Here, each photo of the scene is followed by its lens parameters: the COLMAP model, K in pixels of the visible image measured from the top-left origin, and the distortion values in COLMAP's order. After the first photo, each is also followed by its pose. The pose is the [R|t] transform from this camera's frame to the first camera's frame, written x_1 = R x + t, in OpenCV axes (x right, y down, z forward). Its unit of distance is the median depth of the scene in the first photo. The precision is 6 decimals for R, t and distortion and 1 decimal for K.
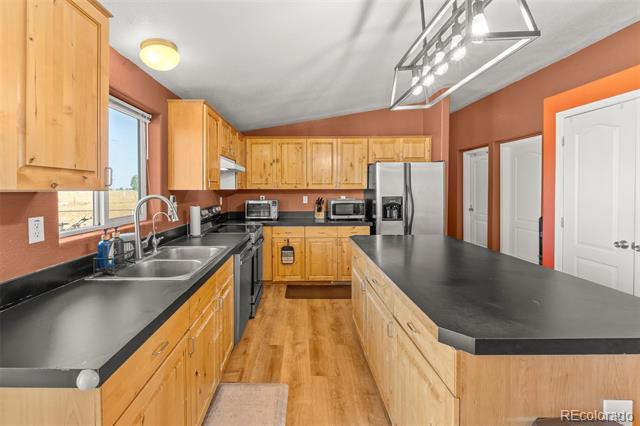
lens RADIAL K [[275.8, 0, 299.5], [0, 275.8, 191.3], [0, 0, 1]] dist [-0.002606, -0.000441]
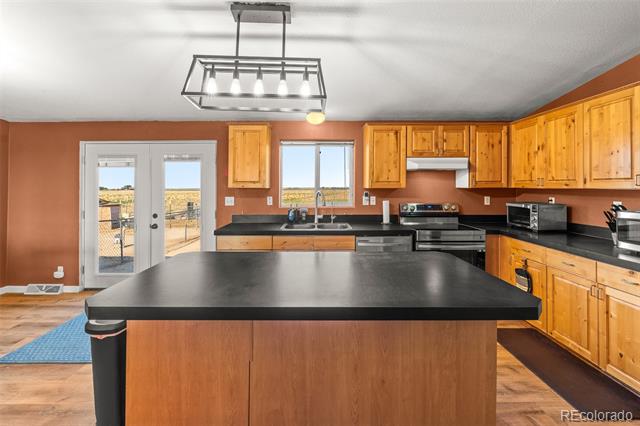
lens RADIAL K [[282.6, 0, 320.0], [0, 282.6, 186.0], [0, 0, 1]] dist [-0.002075, -0.000370]
pose [[0.017973, 0.002644, -0.999835, 0.691427], [-0.009542, 0.999951, 0.002473, -0.011185], [0.999793, 0.009496, 0.017998, 0.487089]]
